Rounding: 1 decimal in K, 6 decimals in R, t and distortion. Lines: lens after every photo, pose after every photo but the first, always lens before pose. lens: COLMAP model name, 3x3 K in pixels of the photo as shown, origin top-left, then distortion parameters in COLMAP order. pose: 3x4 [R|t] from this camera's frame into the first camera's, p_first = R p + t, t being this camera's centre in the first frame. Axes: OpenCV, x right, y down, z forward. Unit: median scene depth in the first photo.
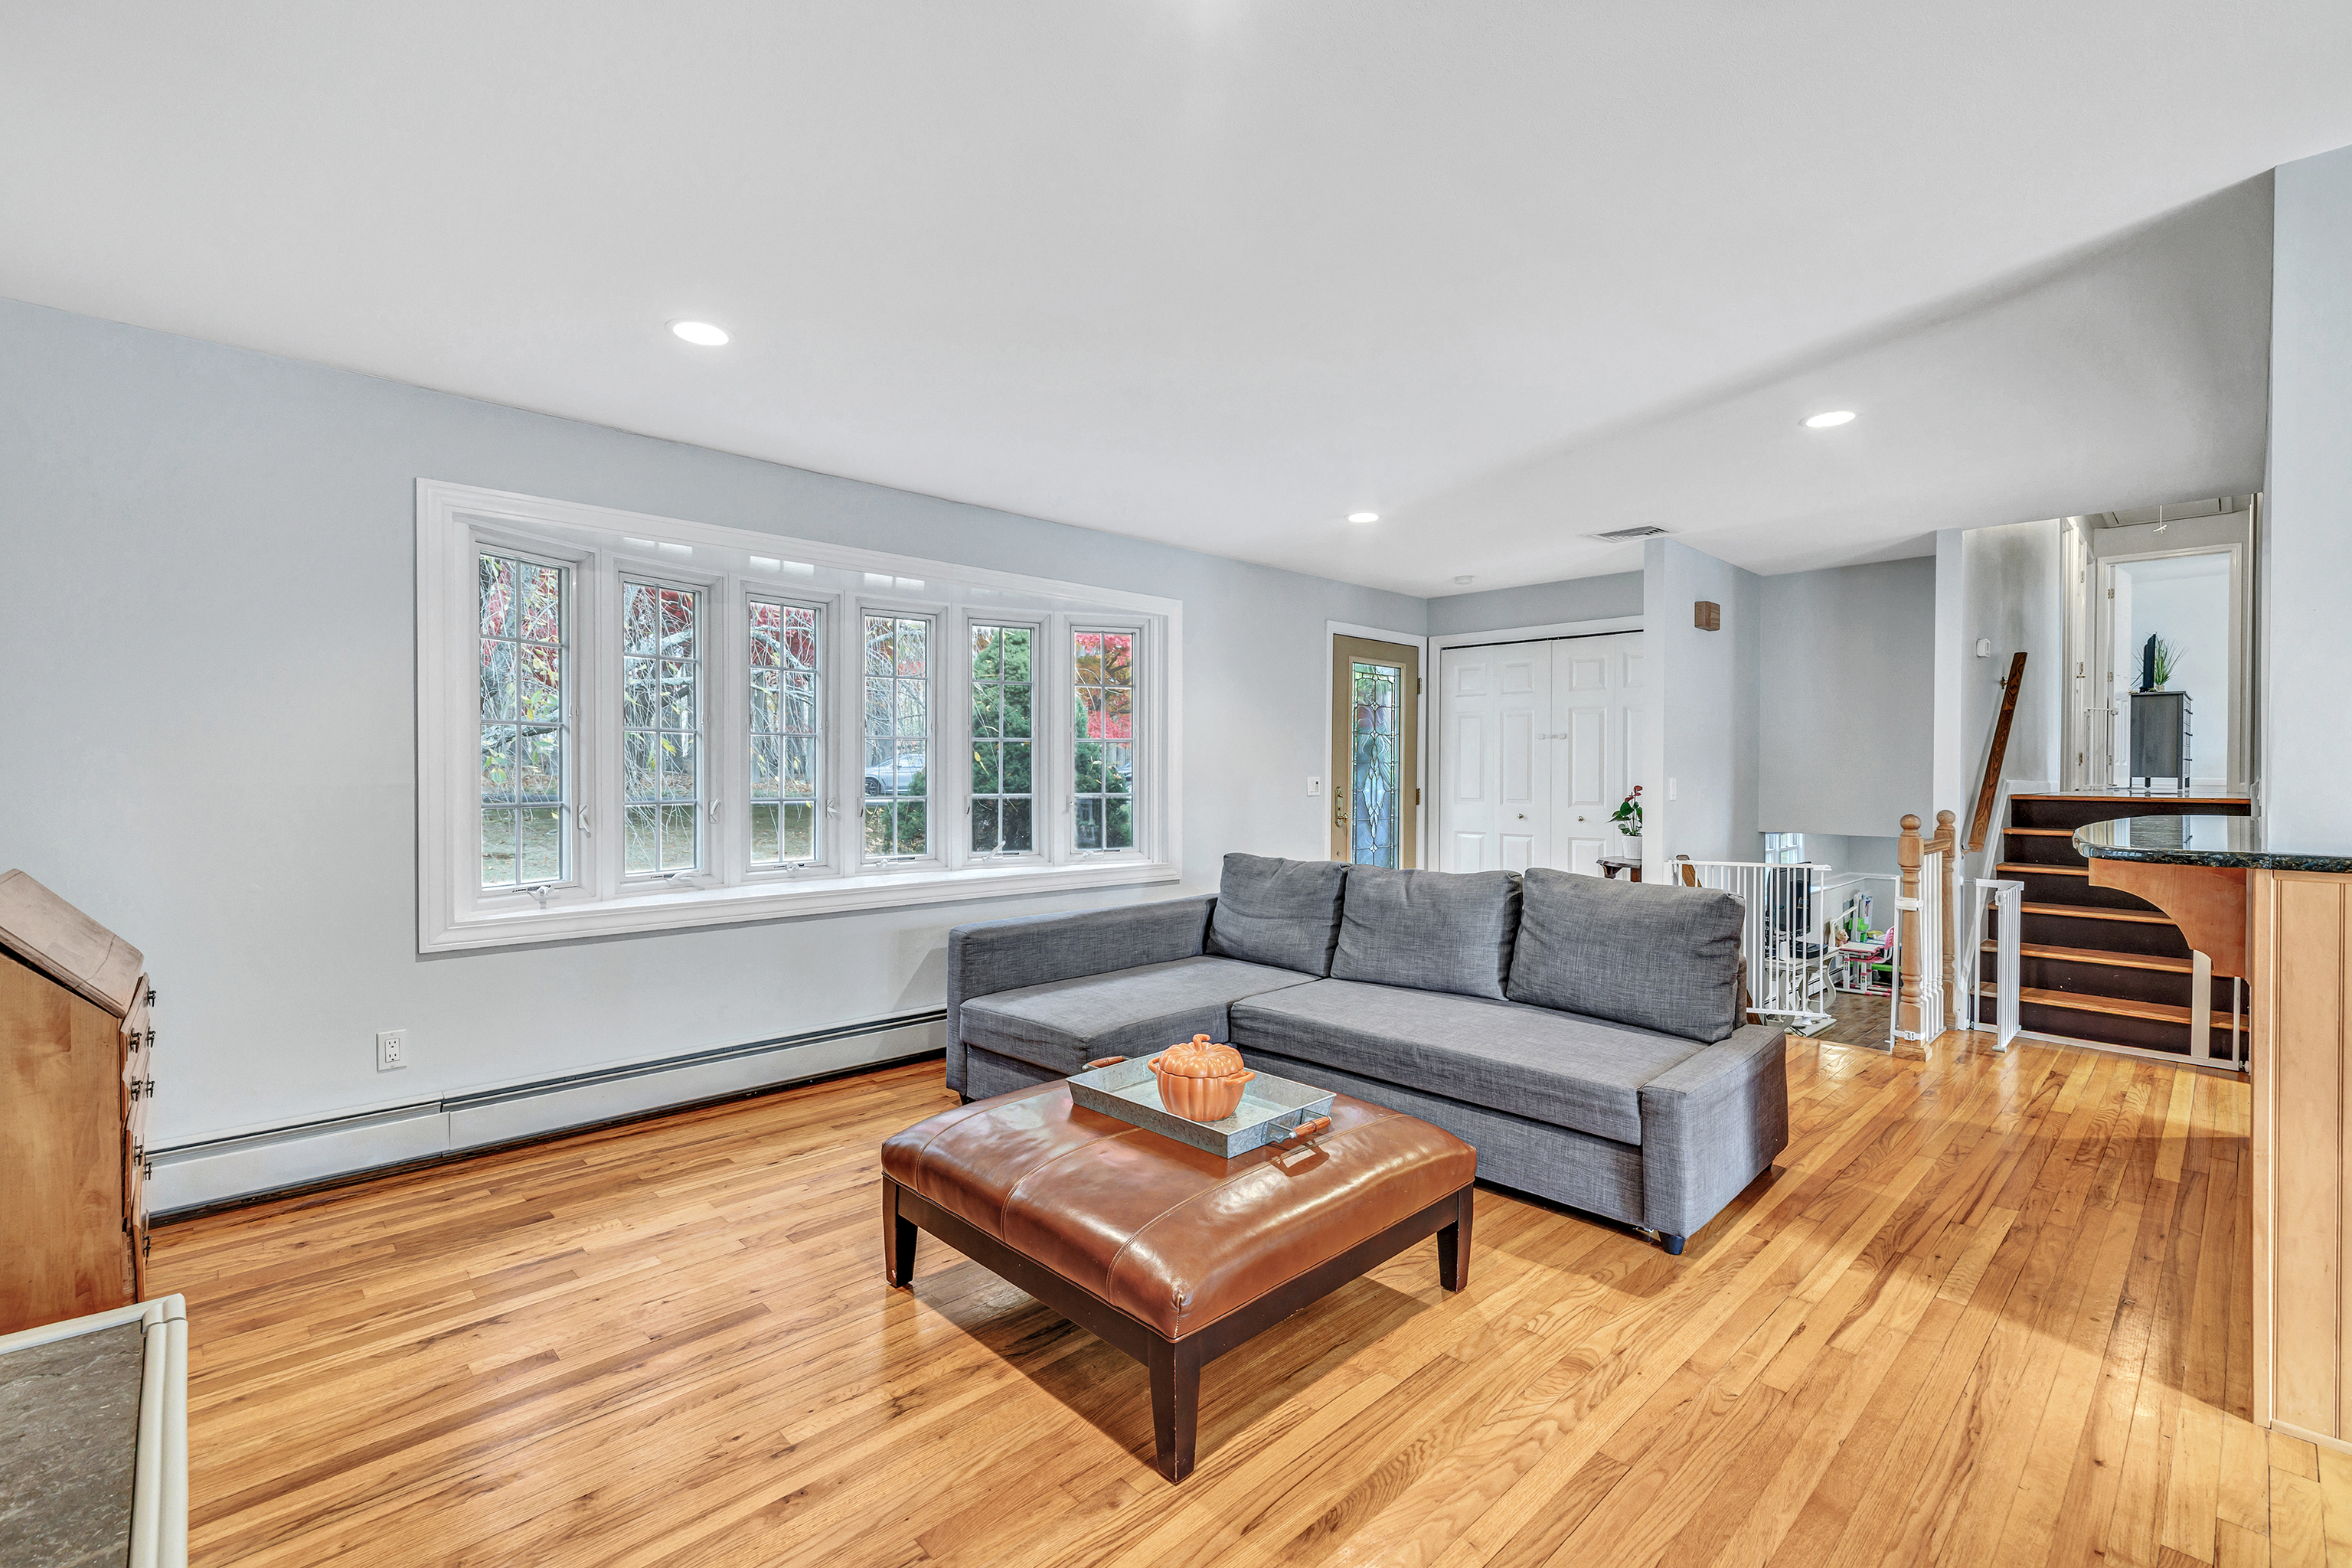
lens RADIAL K [[1025.7, 0, 1190.6], [0, 1025.7, 772.6], [0, 0, 1]] dist [0.000265, -0.000134]
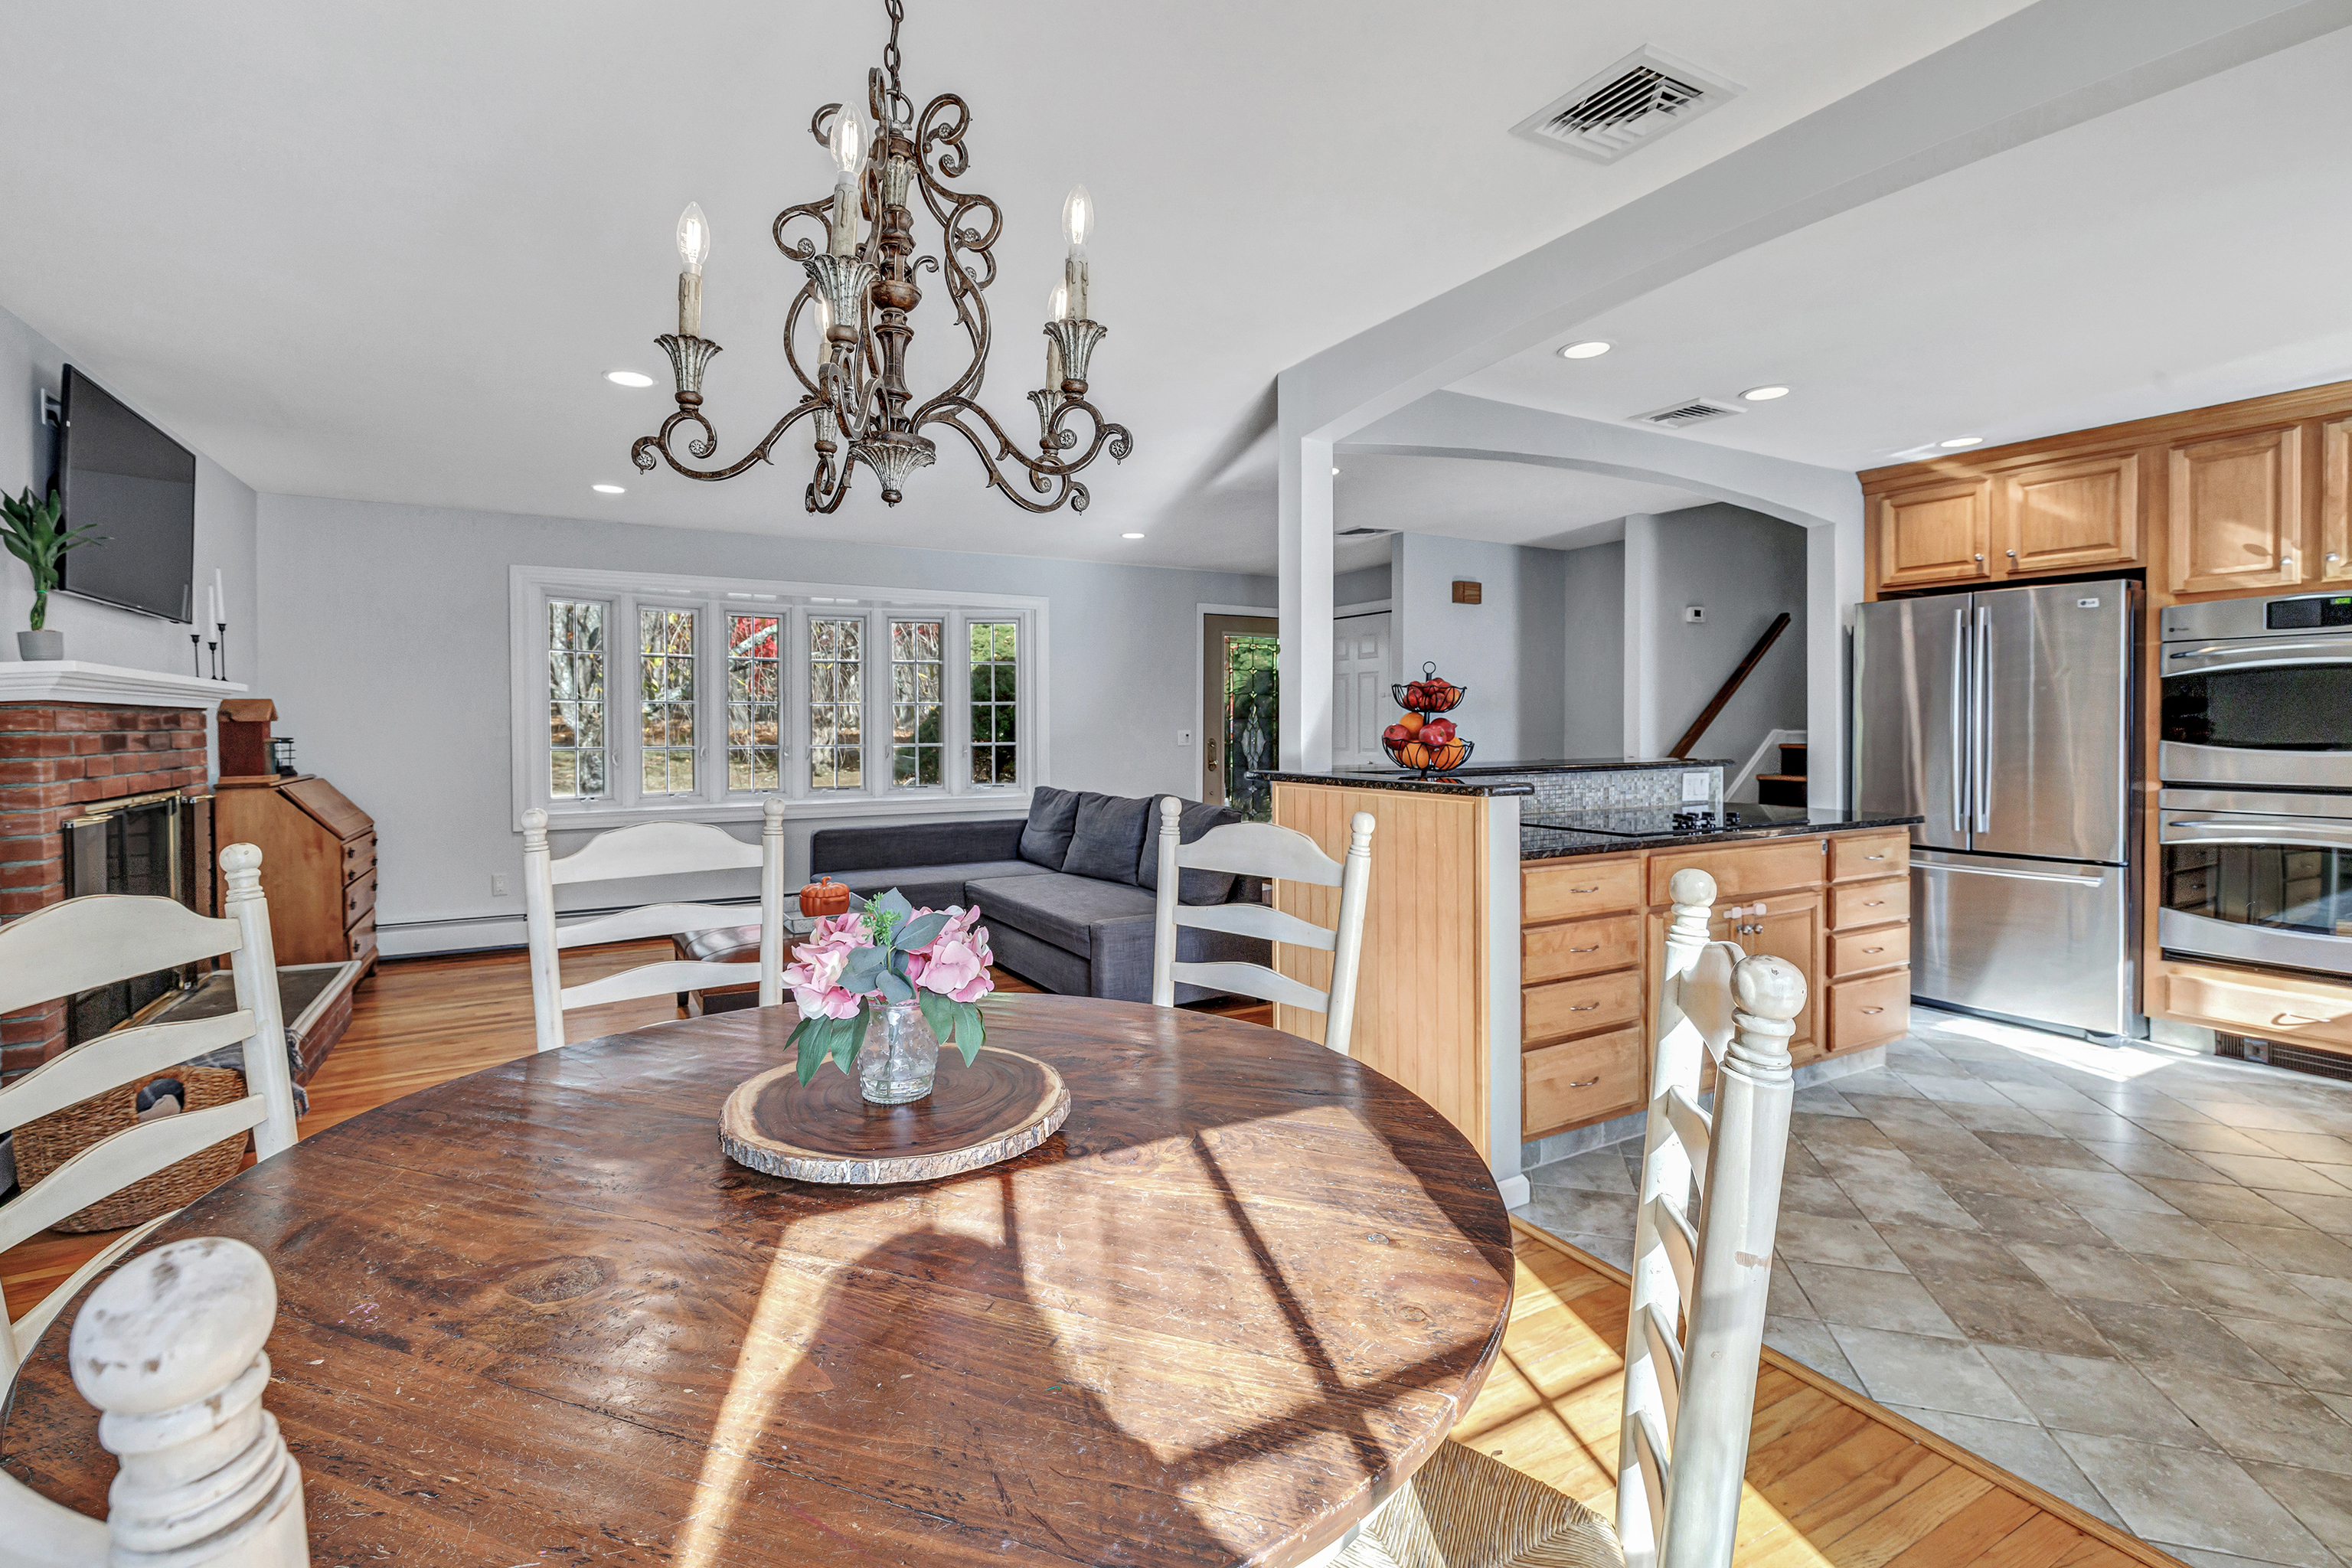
lens RADIAL K [[1025.7, 0, 1121.7], [0, 1025.7, 734.2], [0, 0, 1]] dist [0.000265, -0.000134]
pose [[0.962259, -0.003198, -0.272117, 0.489878], [0.005026, 0.999969, 0.006021, 0.001588], [0.272089, -0.007162, 0.962245, -0.279618]]
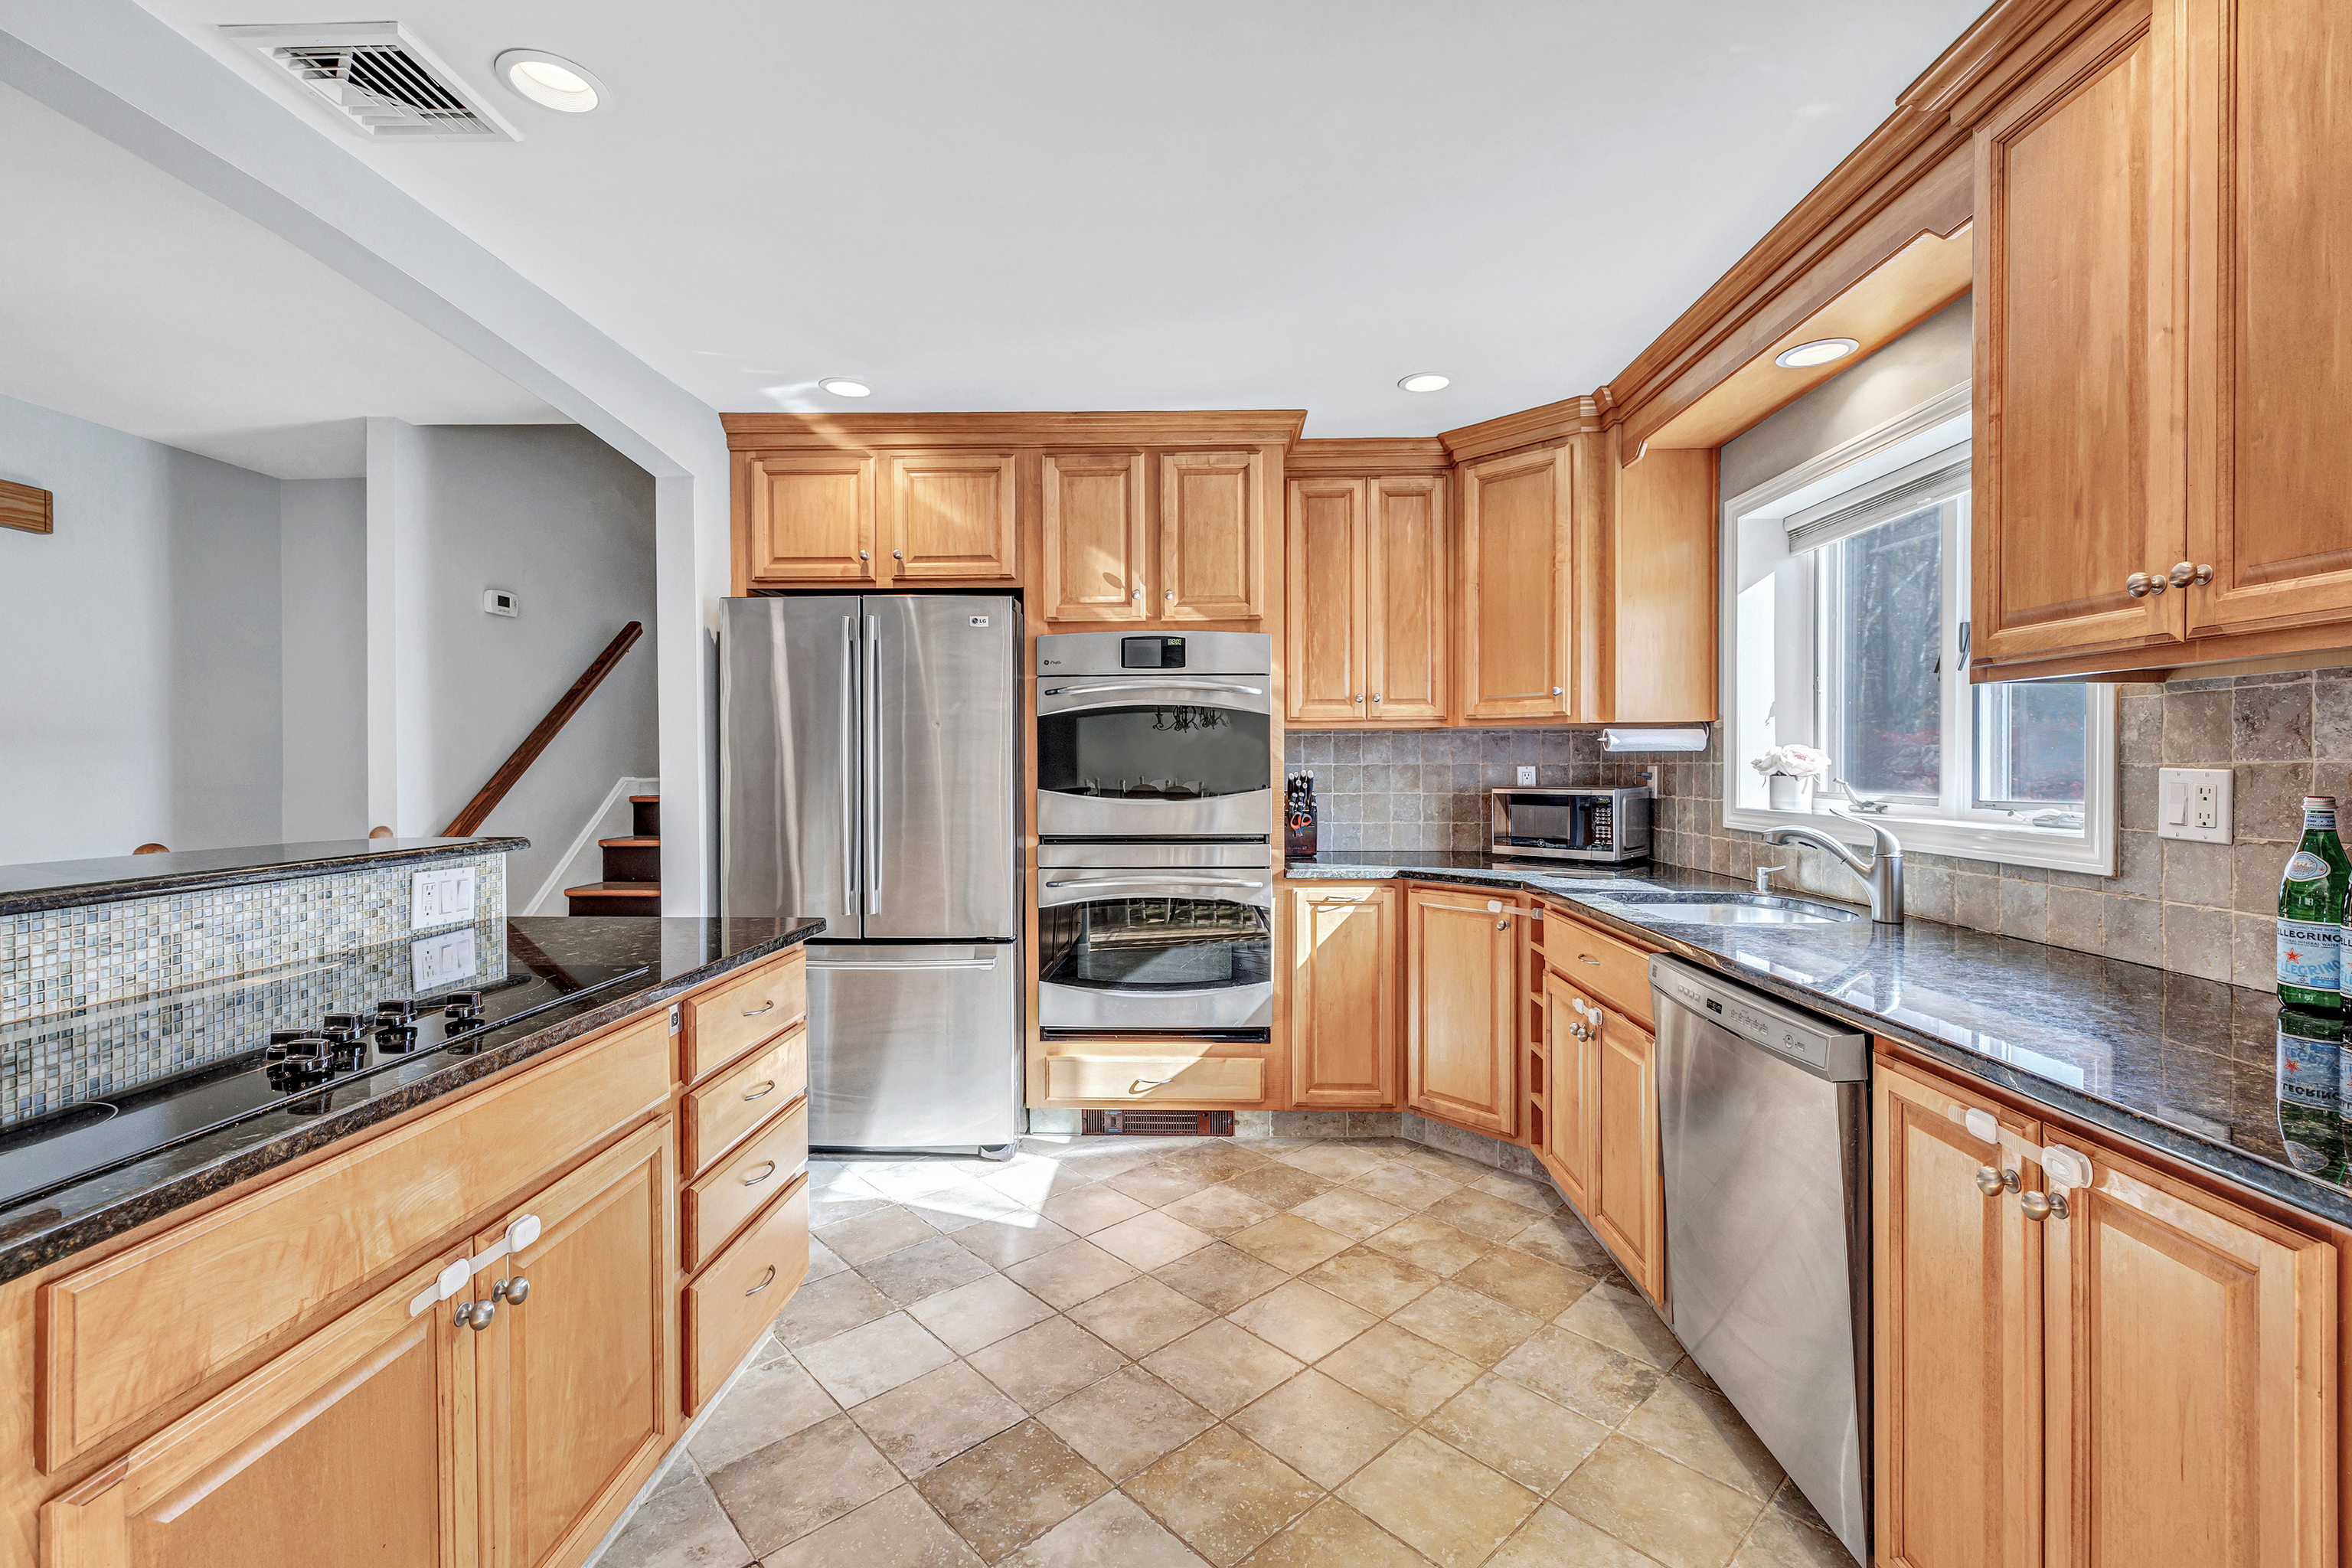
lens RADIAL K [[1025.7, 0, 1197.1], [0, 1025.7, 770.6], [0, 0, 1]] dist [0.000265, -0.000134]
pose [[0.708820, -0.010725, 0.705308, 0.631157], [0.007823, 0.999942, 0.007343, -0.001208], [-0.705346, 0.000313, 0.708863, 0.122263]]
